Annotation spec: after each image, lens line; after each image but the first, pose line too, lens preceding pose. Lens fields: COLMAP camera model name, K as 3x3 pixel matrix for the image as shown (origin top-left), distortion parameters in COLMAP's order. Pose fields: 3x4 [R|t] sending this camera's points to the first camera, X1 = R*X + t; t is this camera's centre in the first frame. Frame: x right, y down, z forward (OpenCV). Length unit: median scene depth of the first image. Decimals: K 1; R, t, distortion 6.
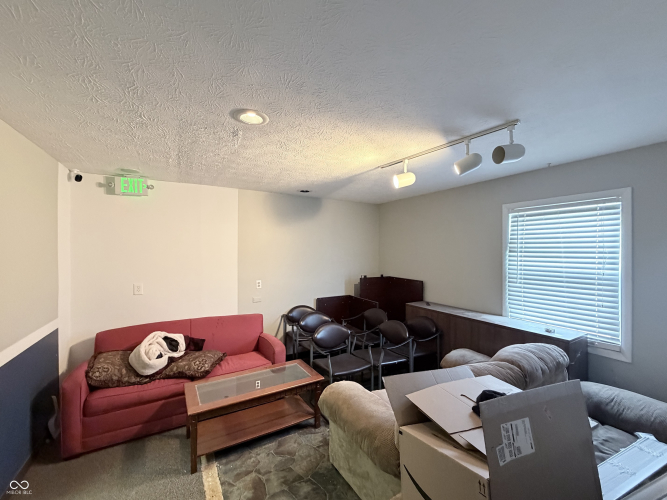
lens RADIAL K [[270.0, 0, 333.5], [0, 270.0, 250.0], [0, 0, 1]] dist [0.001121, 0.000054]
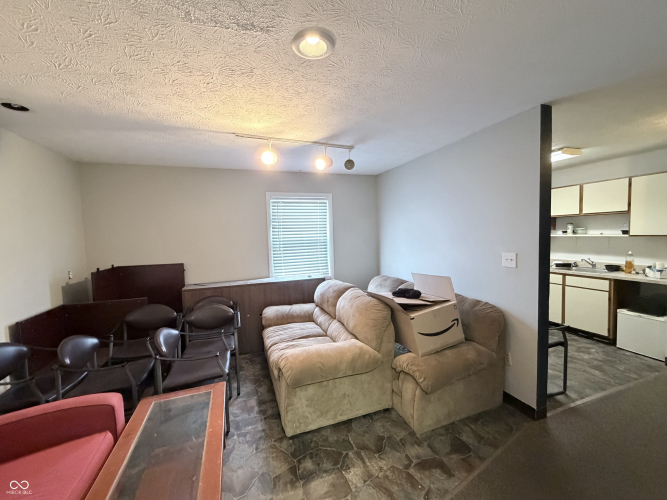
lens RADIAL K [[270.0, 0, 333.5], [0, 270.0, 250.0], [0, 0, 1]] dist [0.001121, 0.000054]
pose [[0.213018, -0.073798, 0.974257, -0.671171], [0.027533, 0.997201, 0.069516, 0.032436], [-0.976660, 0.012017, 0.214453, 0.475203]]
